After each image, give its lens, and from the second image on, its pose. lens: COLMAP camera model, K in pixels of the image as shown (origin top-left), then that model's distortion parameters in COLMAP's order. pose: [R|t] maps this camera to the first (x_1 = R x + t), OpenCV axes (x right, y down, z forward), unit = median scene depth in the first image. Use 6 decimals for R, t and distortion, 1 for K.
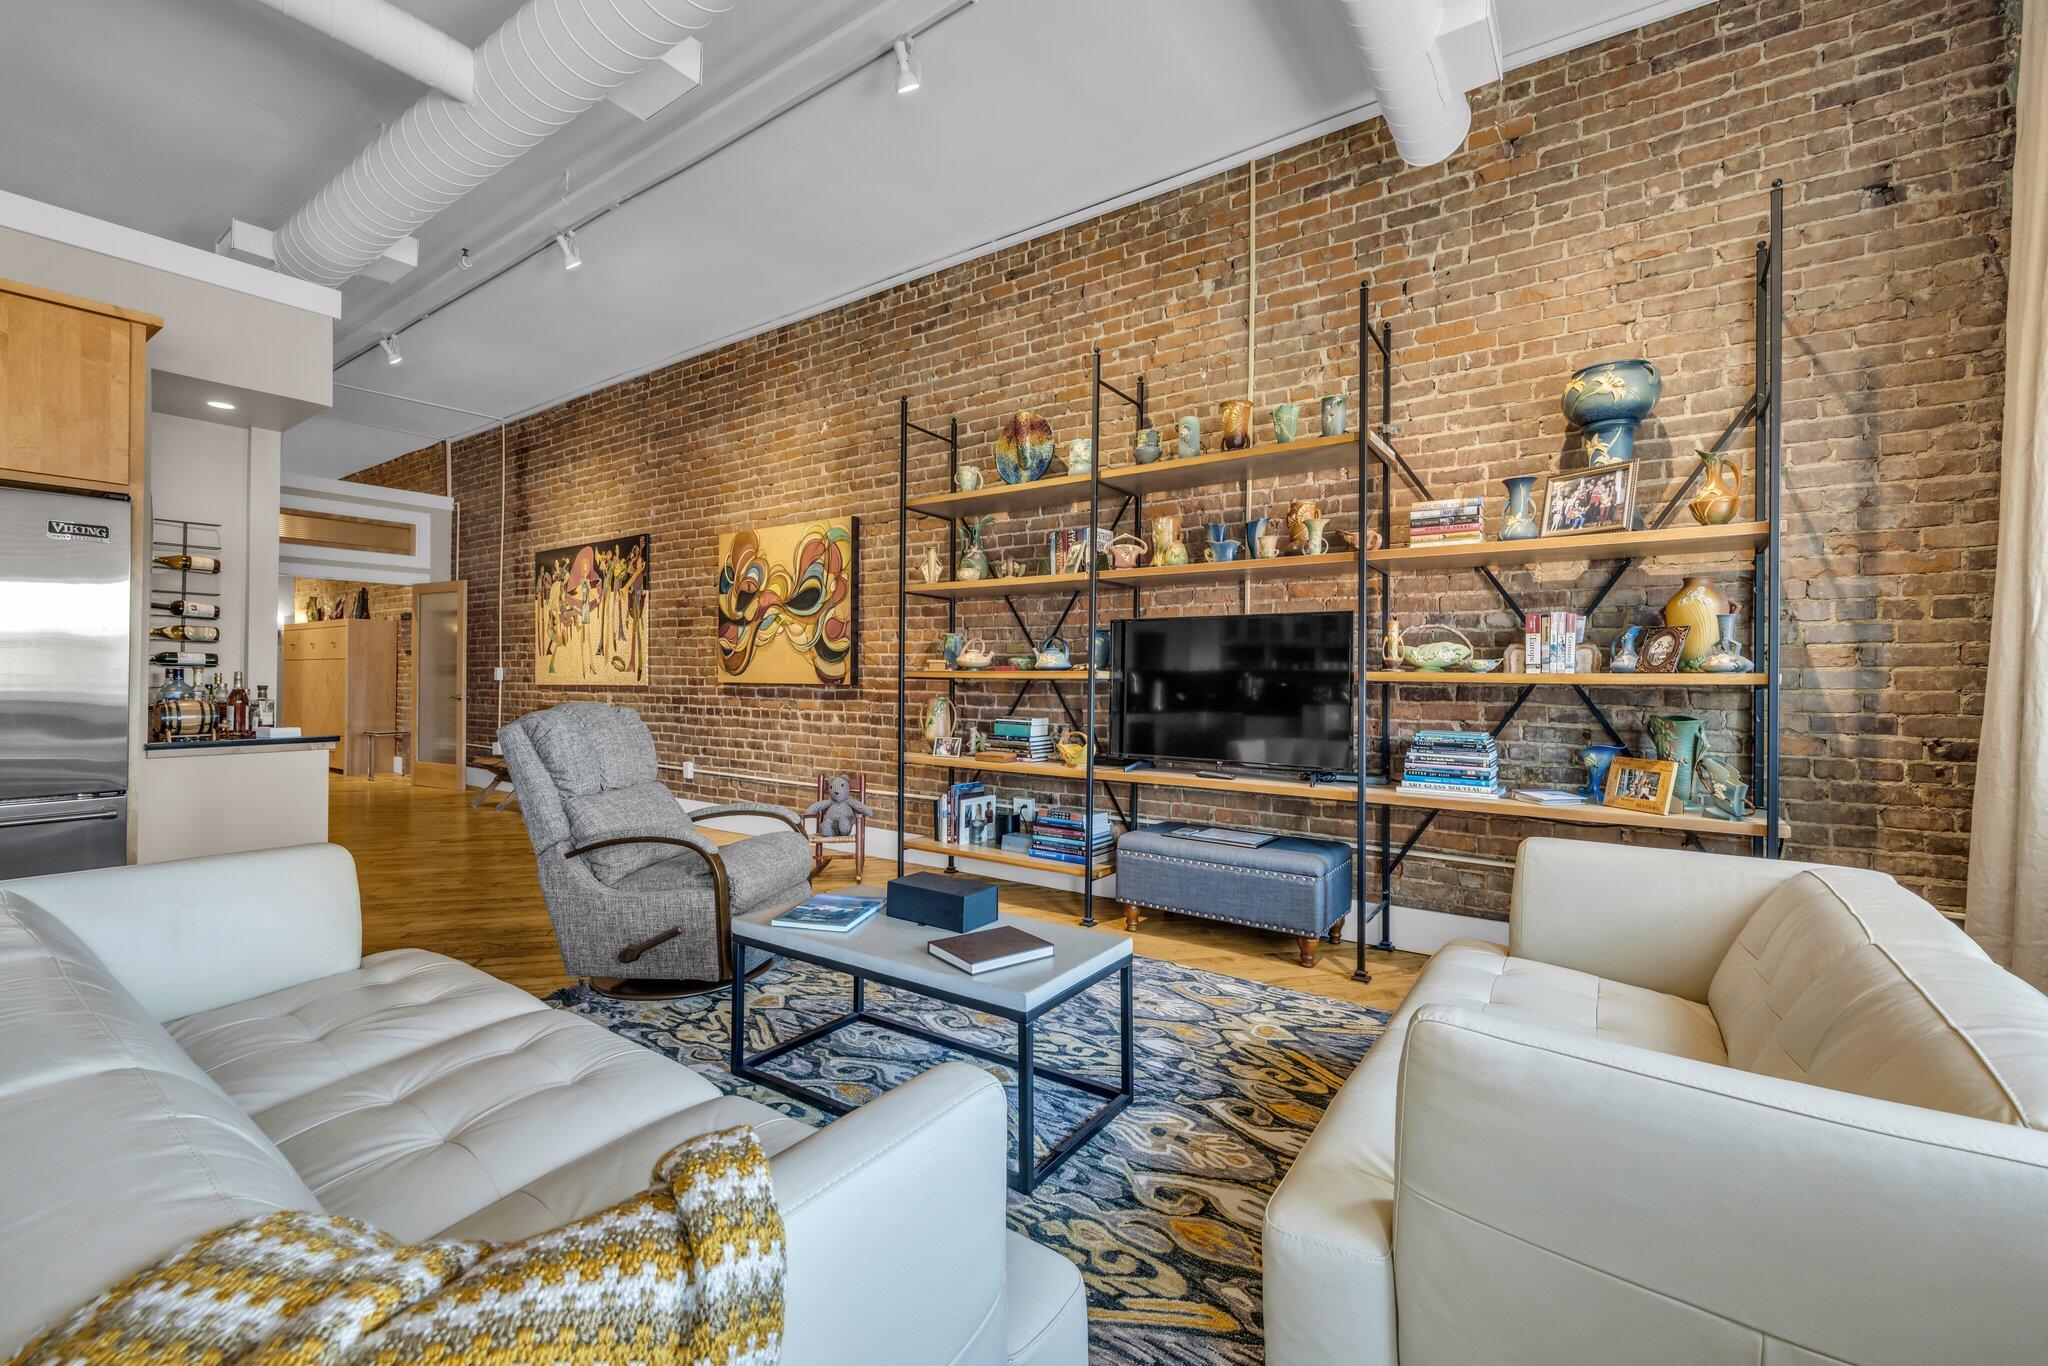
lens RADIAL K [[863.4, 0, 1024.3], [0, 863.4, 671.8], [0, 0, 1]] dist [0.000518, -0.000271]
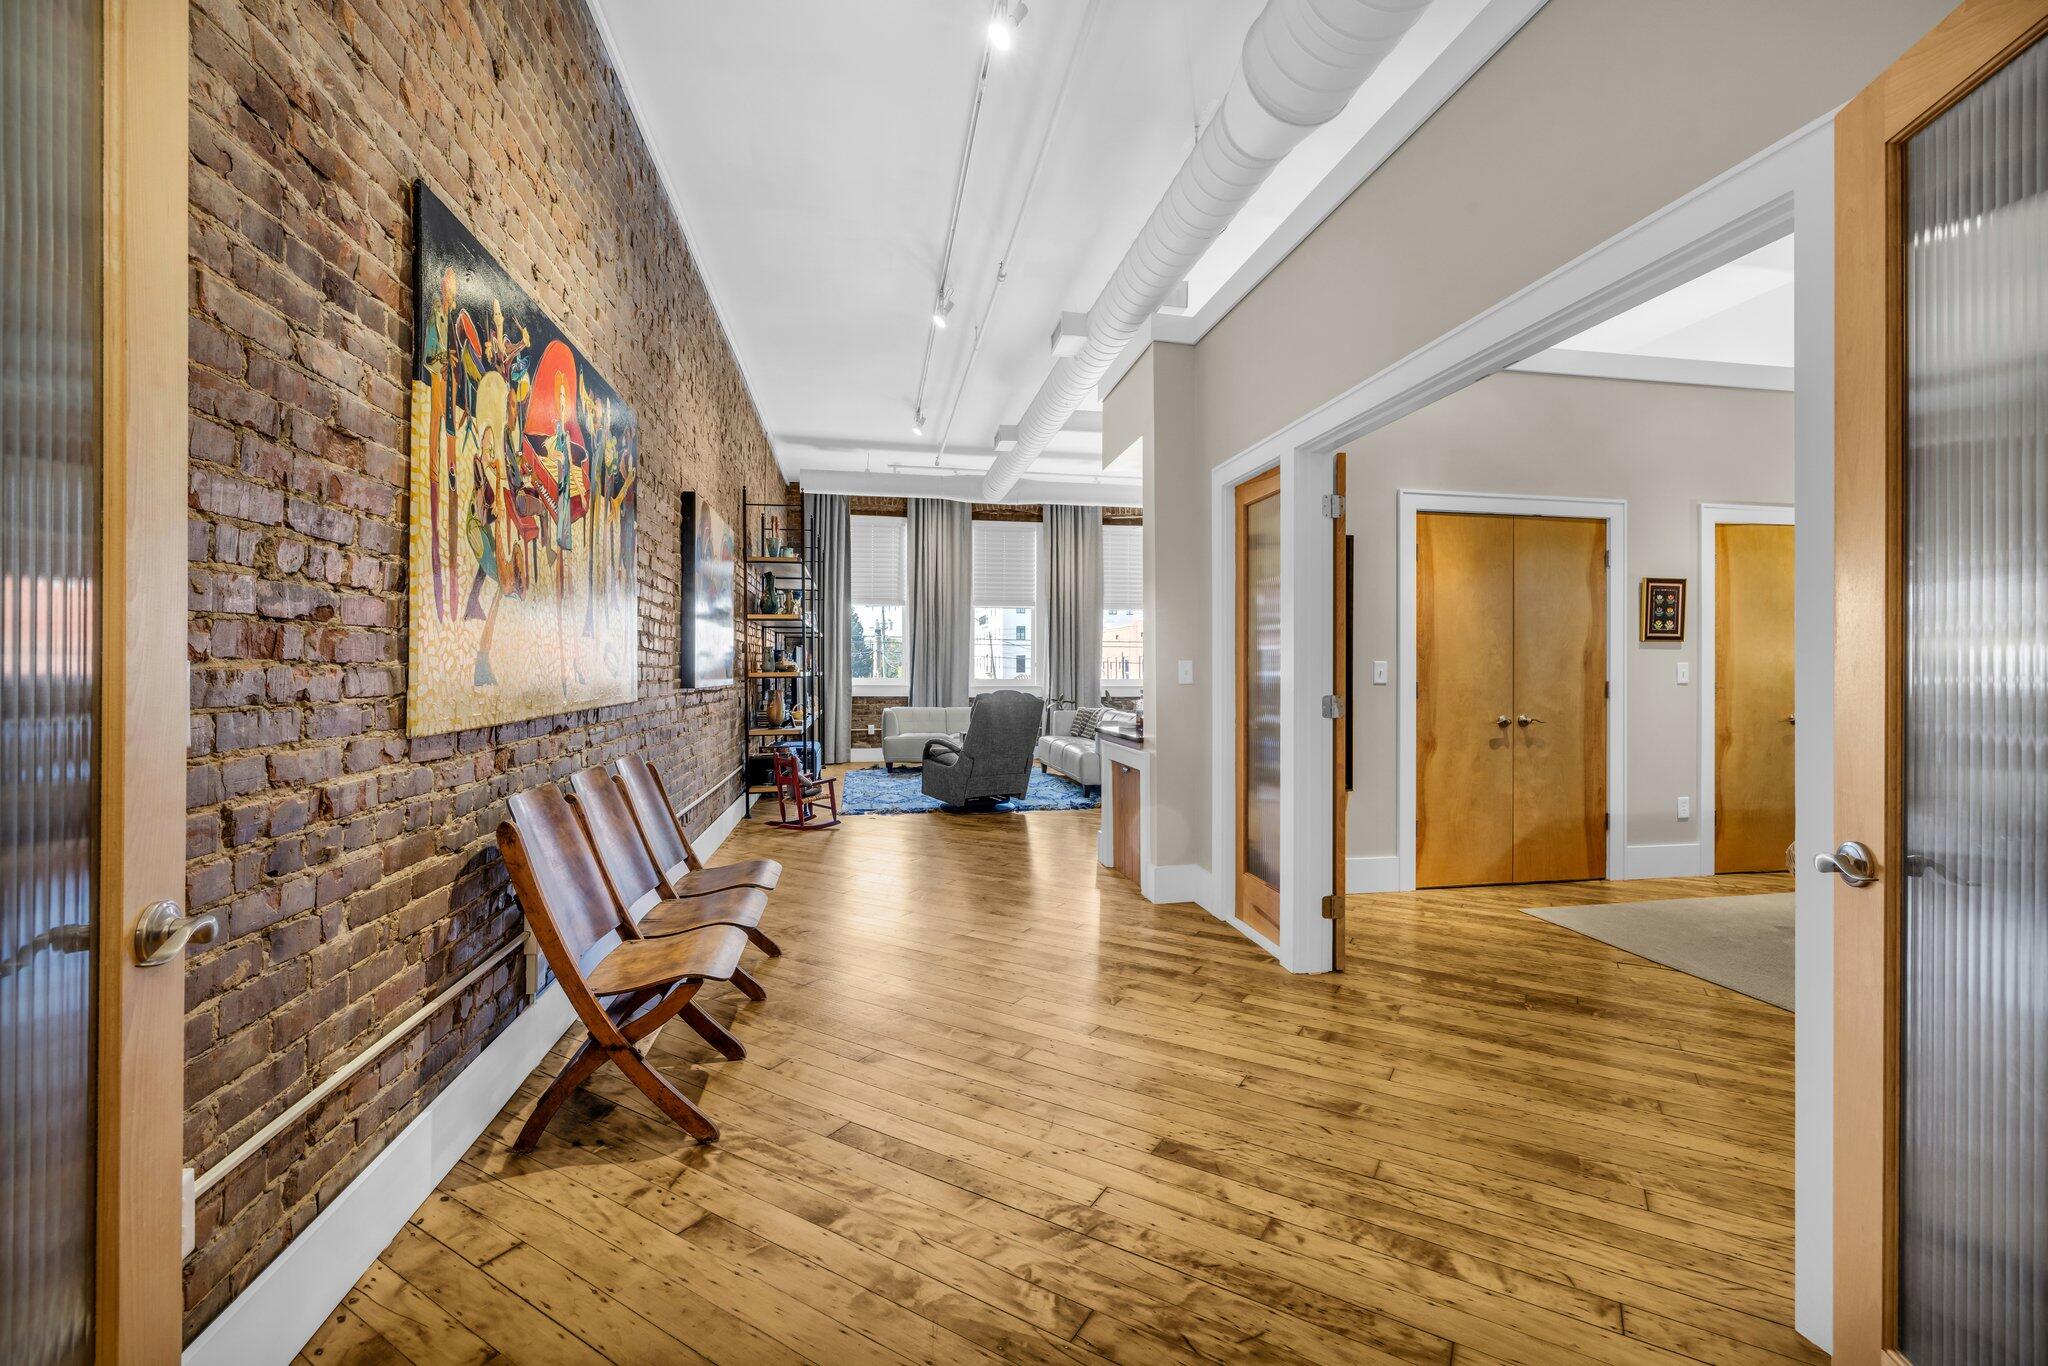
lens RADIAL K [[863.4, 0, 1025.1], [0, 863.4, 669.9], [0, 0, 1]] dist [0.000518, -0.000271]
pose [[-0.718275, -0.005751, 0.695735, -1.511259], [-0.008421, 0.999964, -0.000428, -0.008081], [-0.695708, -0.006166, -0.718298, 1.871962]]
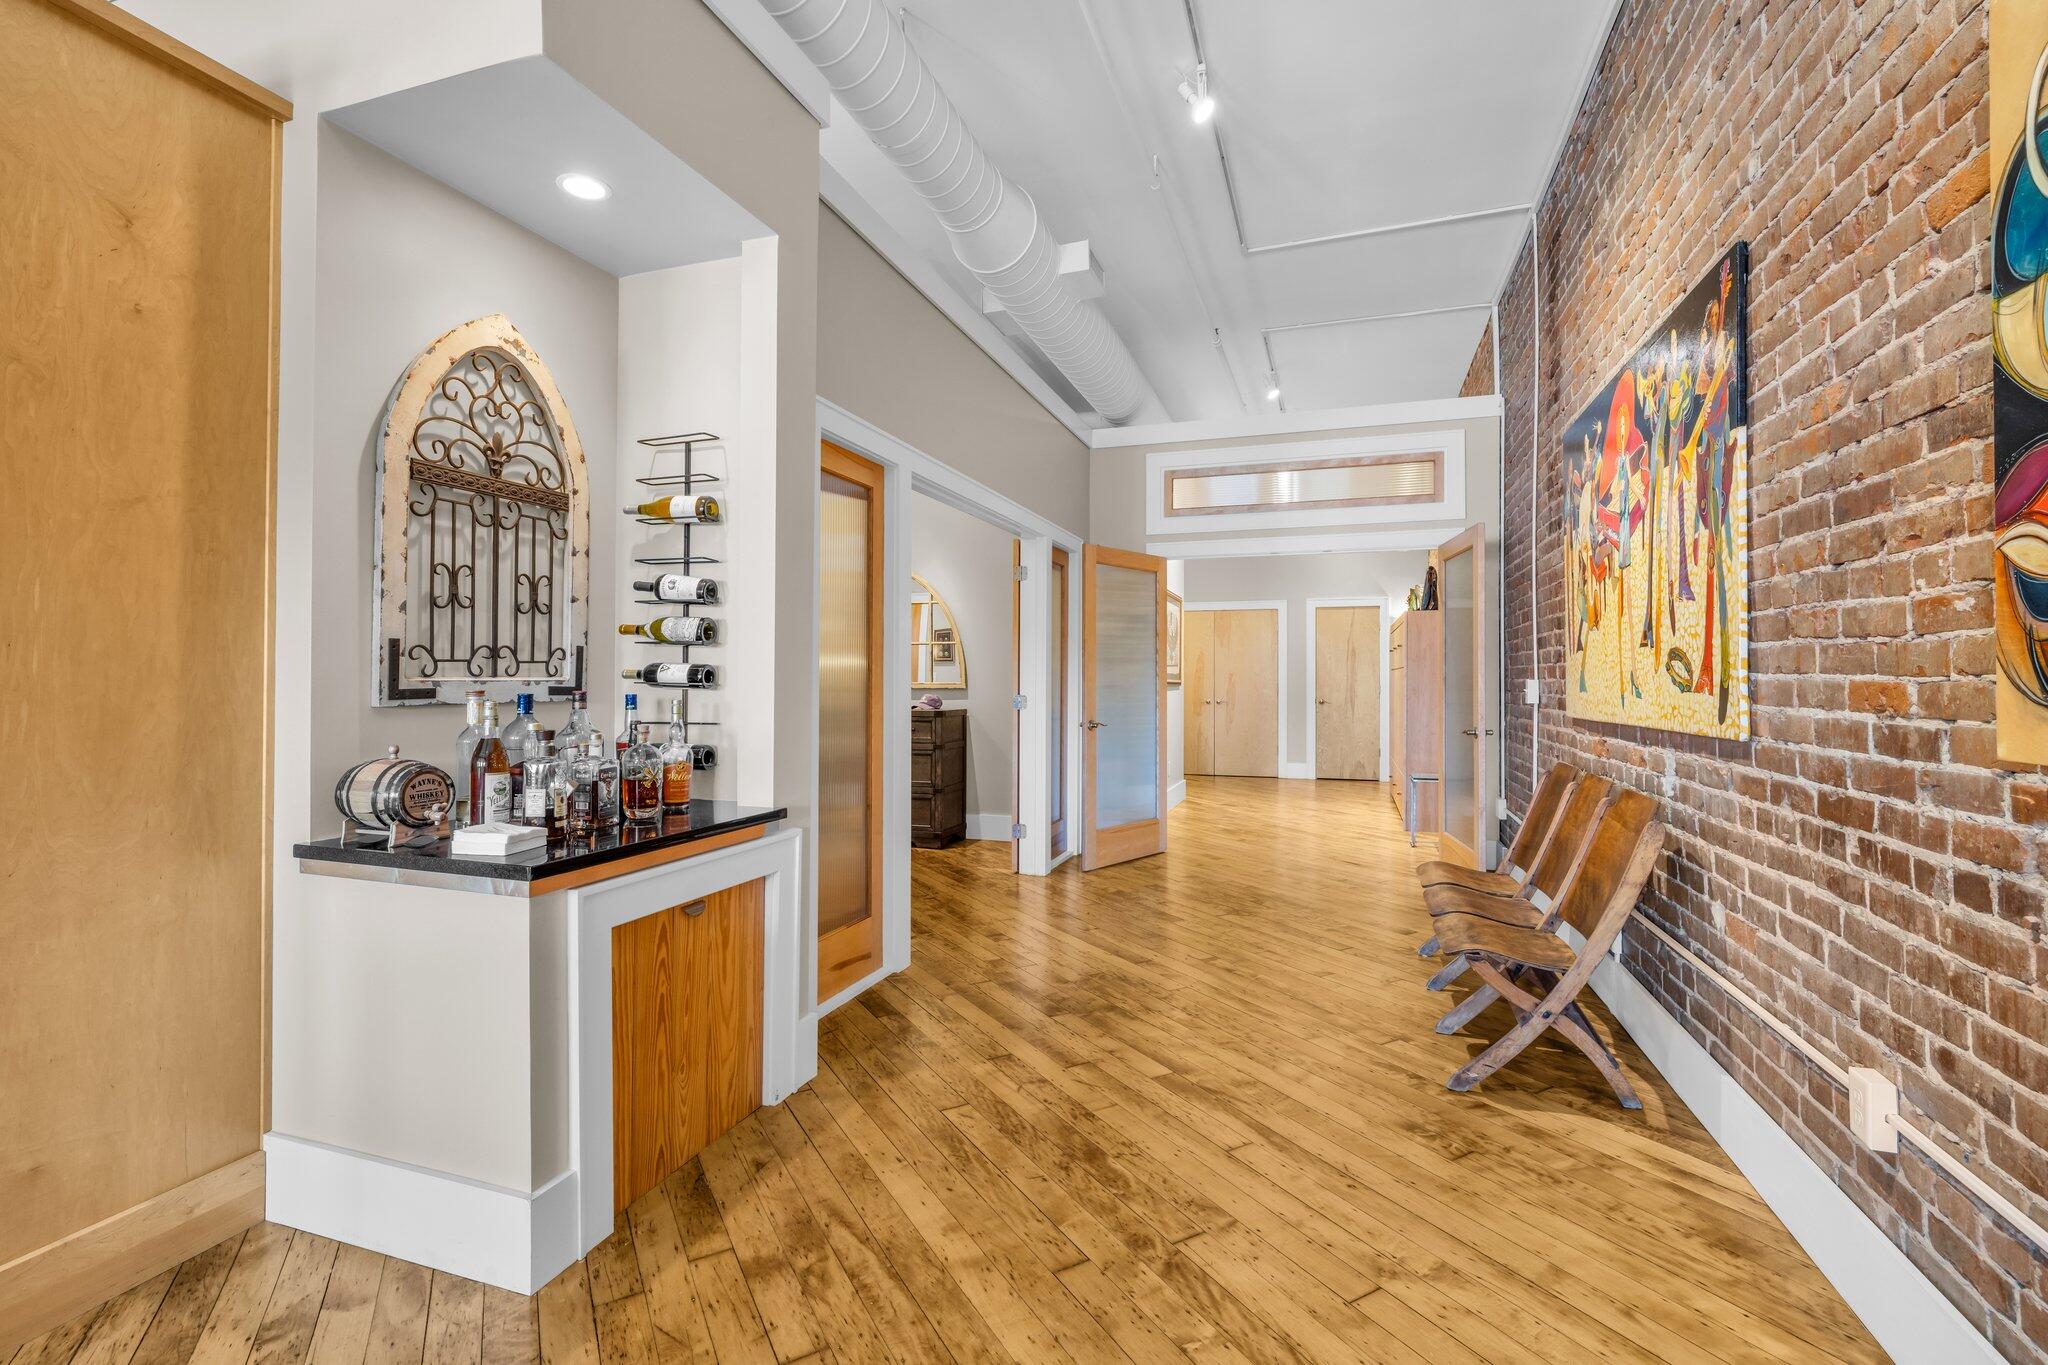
lens RADIAL K [[912.5, 0, 1025.5], [0, 912.5, 669.3], [0, 0, 1]] dist [-0.007140, 0.000488]
pose [[0.280946, -0.014586, -0.959613, -0.310957], [0.004293, 0.999894, -0.013941, -0.008626], [0.959714, -0.000203, 0.280978, 1.030264]]
